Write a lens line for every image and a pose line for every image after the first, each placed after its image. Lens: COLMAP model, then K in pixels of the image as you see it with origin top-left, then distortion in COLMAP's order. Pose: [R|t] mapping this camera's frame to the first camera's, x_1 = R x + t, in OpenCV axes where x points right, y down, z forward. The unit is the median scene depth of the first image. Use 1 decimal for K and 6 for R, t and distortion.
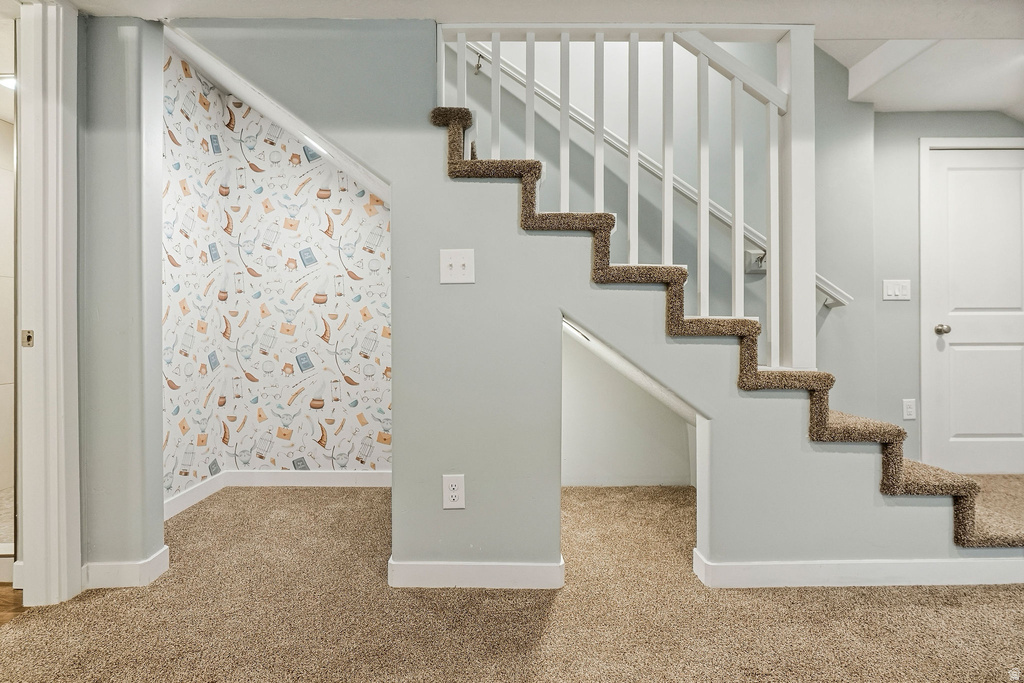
lens RADIAL K [[468.9, 0, 505.6], [0, 468.9, 319.9], [0, 0, 1]] dist [-0.012691, 0.003264]
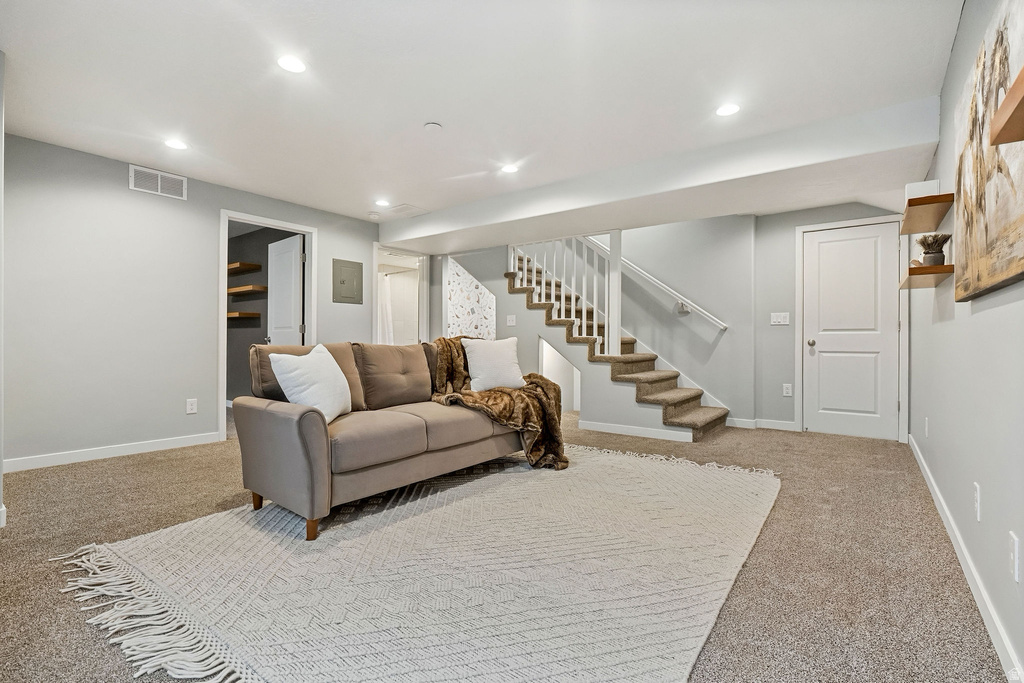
lens RADIAL K [[468.9, 0, 517.1], [0, 468.9, 336.7], [0, 0, 1]] dist [-0.012691, 0.003264]
pose [[0.799438, 0.002747, -0.600742, 1.198388], [0.004123, 0.999941, 0.010059, -0.022782], [0.600734, -0.010519, 0.799380, -1.006044]]
